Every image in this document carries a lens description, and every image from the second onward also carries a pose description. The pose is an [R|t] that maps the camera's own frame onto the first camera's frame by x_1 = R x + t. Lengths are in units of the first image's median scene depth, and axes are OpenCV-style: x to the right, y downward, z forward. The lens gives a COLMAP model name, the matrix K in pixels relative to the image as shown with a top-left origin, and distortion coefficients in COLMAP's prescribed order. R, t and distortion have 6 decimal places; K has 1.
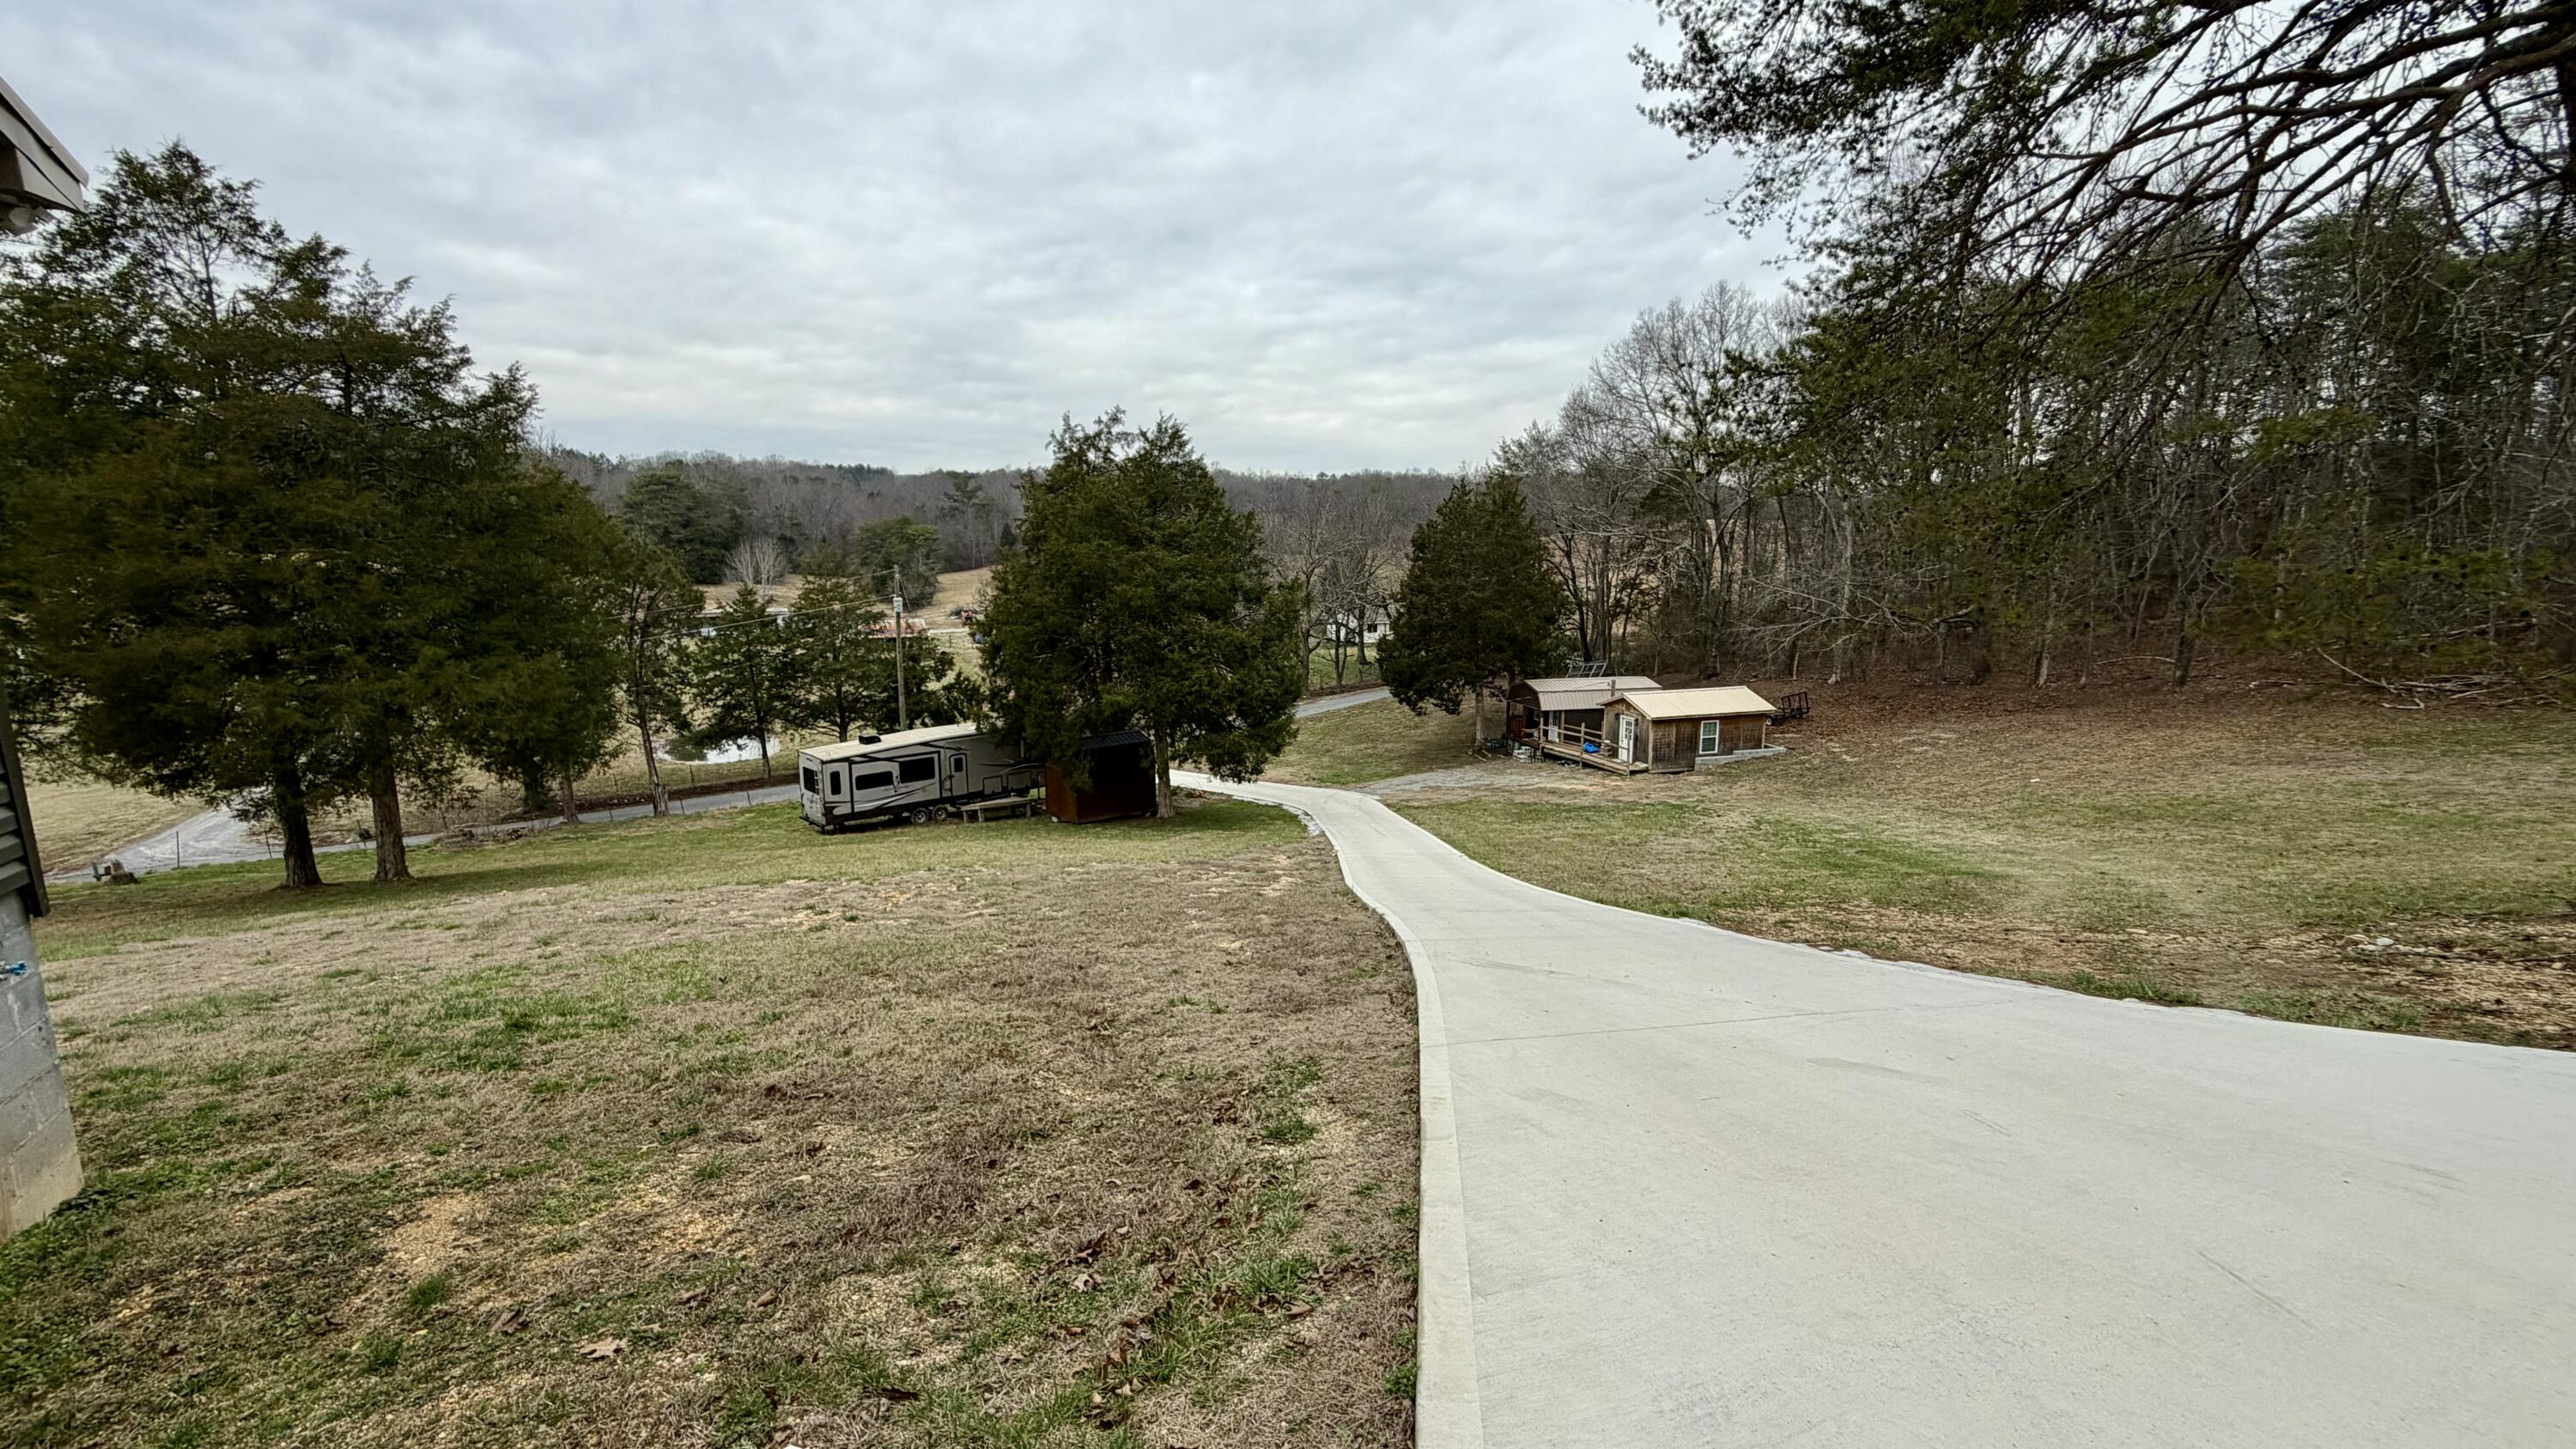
lens RADIAL K [[1026.4, 0, 1283.4], [0, 1026.4, 718.6], [0, 0, 1]] dist [-0.000658, 0.000110]
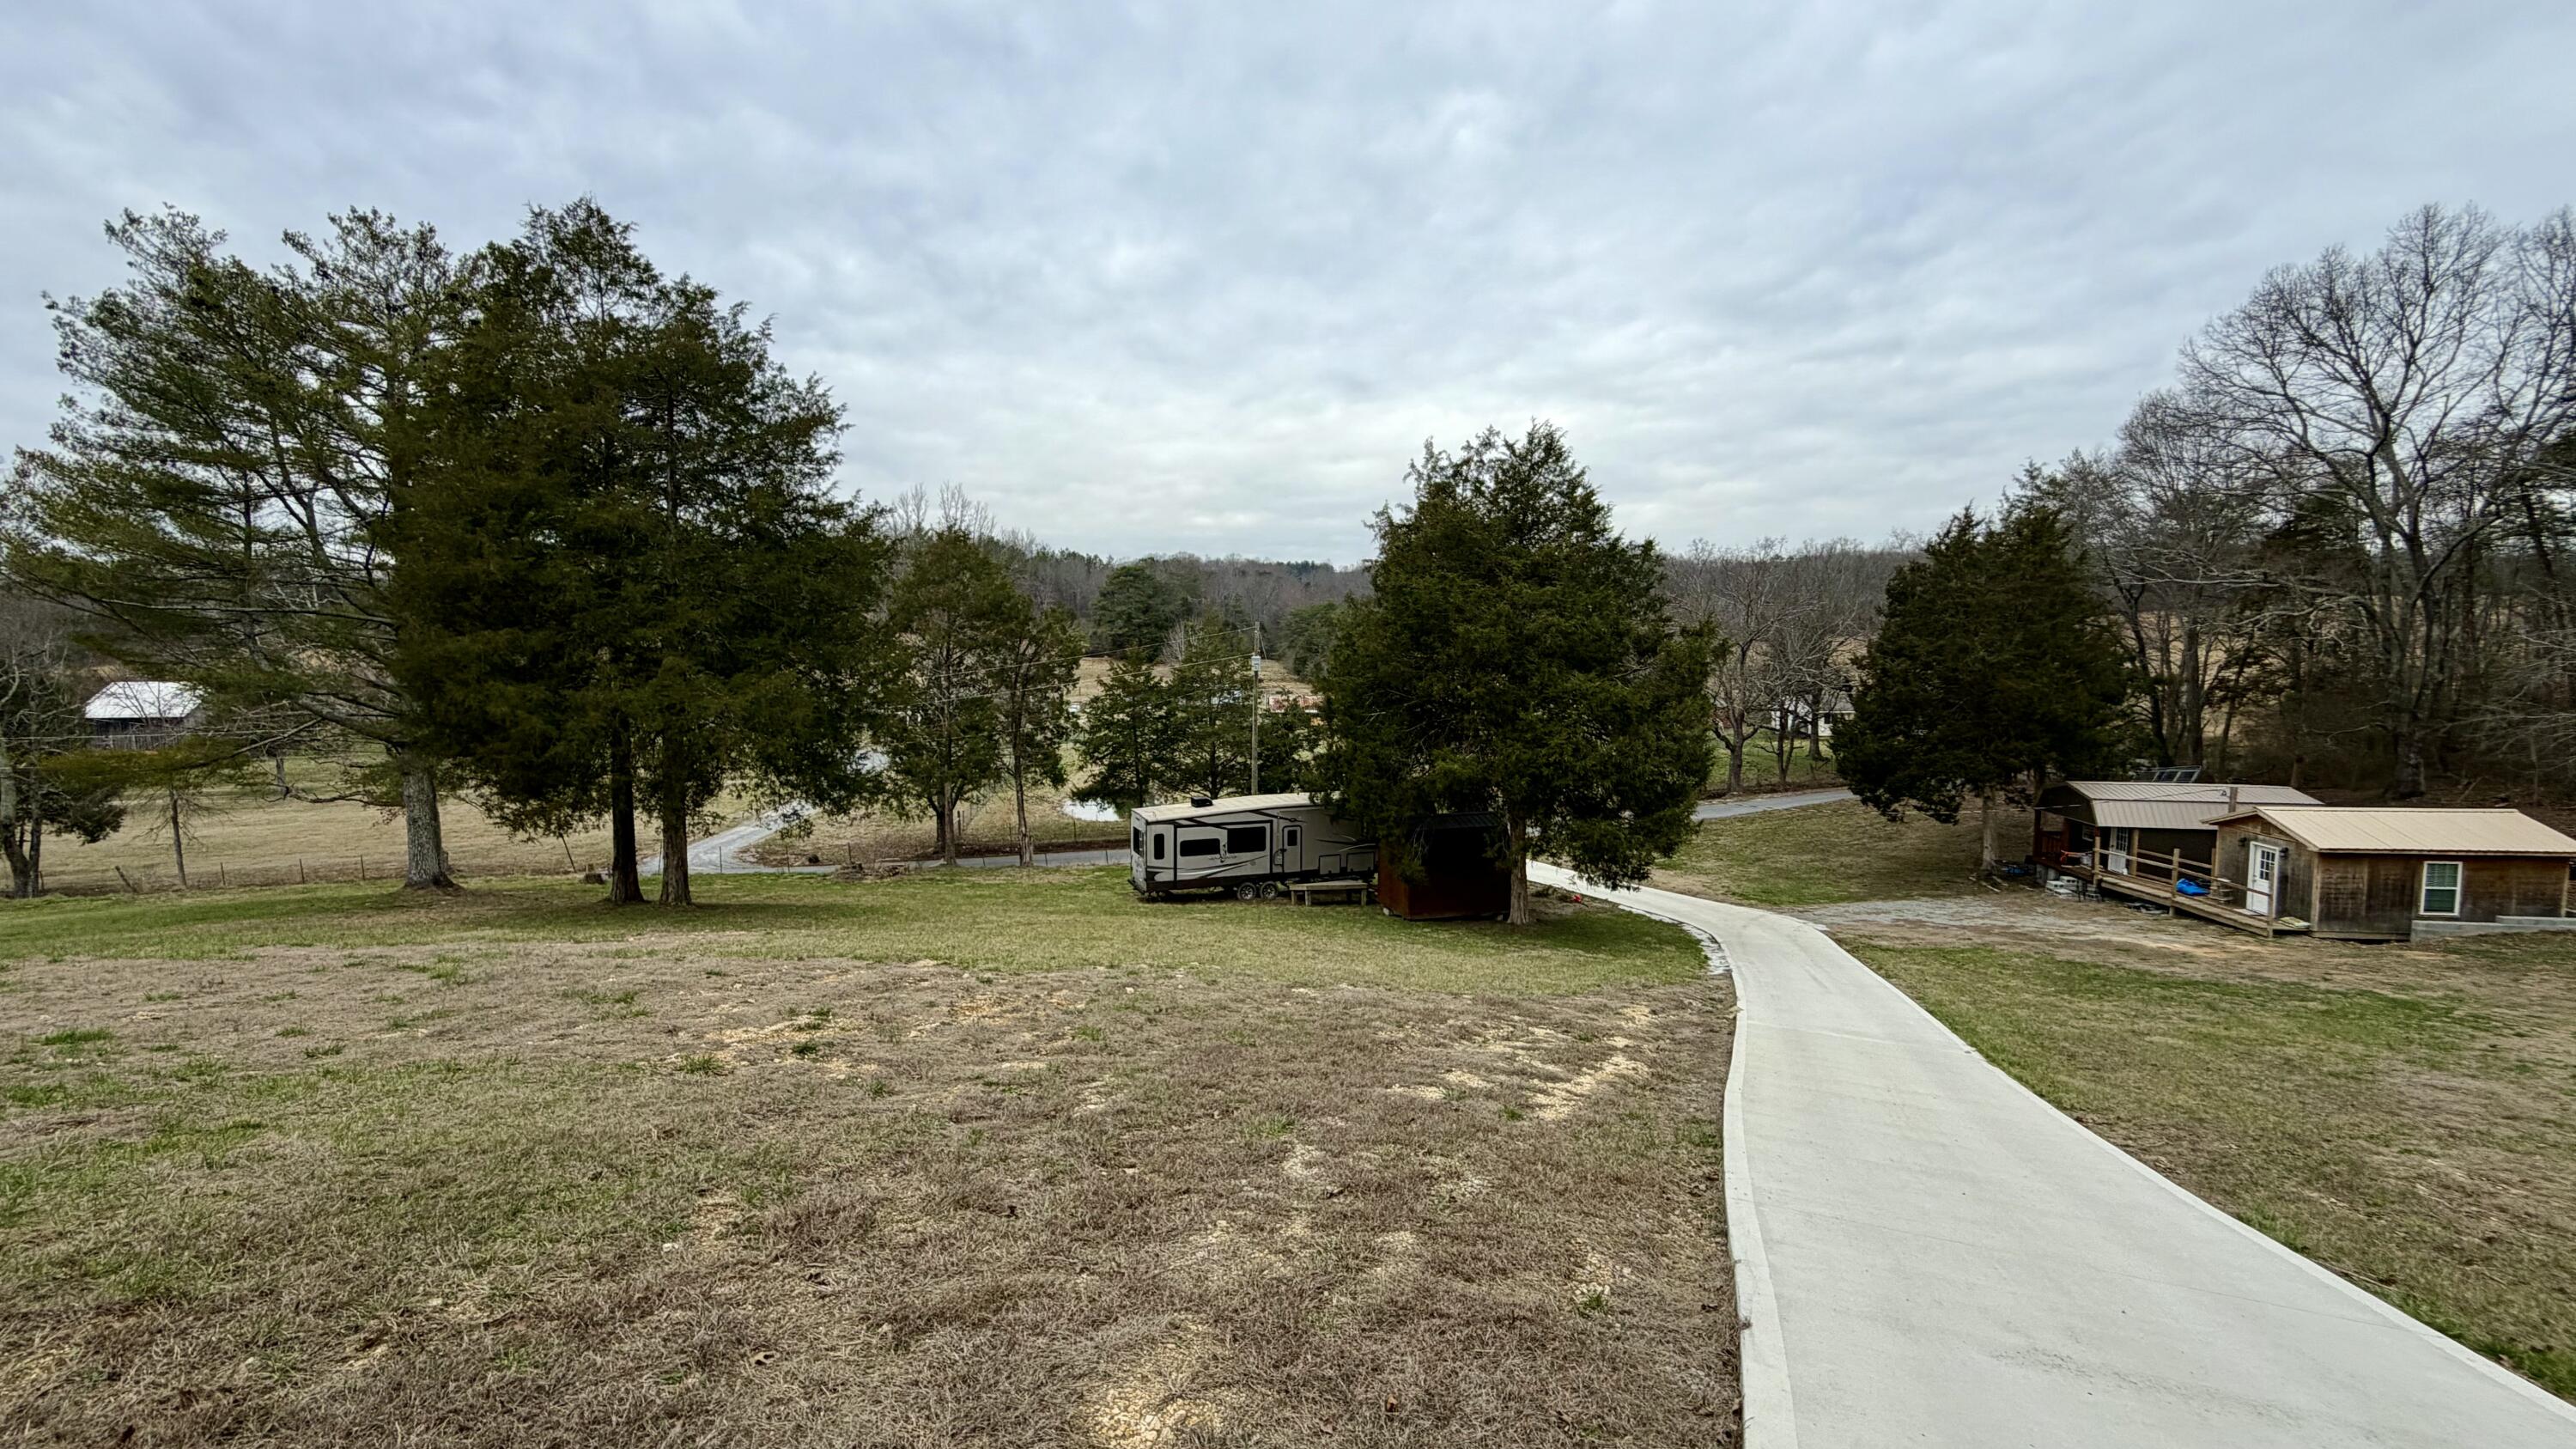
lens RADIAL K [[1026.4, 0, 1281.9], [0, 1026.4, 720.5], [0, 0, 1]] dist [-0.000658, 0.000110]
pose [[0.917342, 0.031994, -0.396812, 0.022411], [-0.065890, 0.995220, -0.072080, 0.007954], [0.392609, 0.092268, 0.915065, 0.163433]]
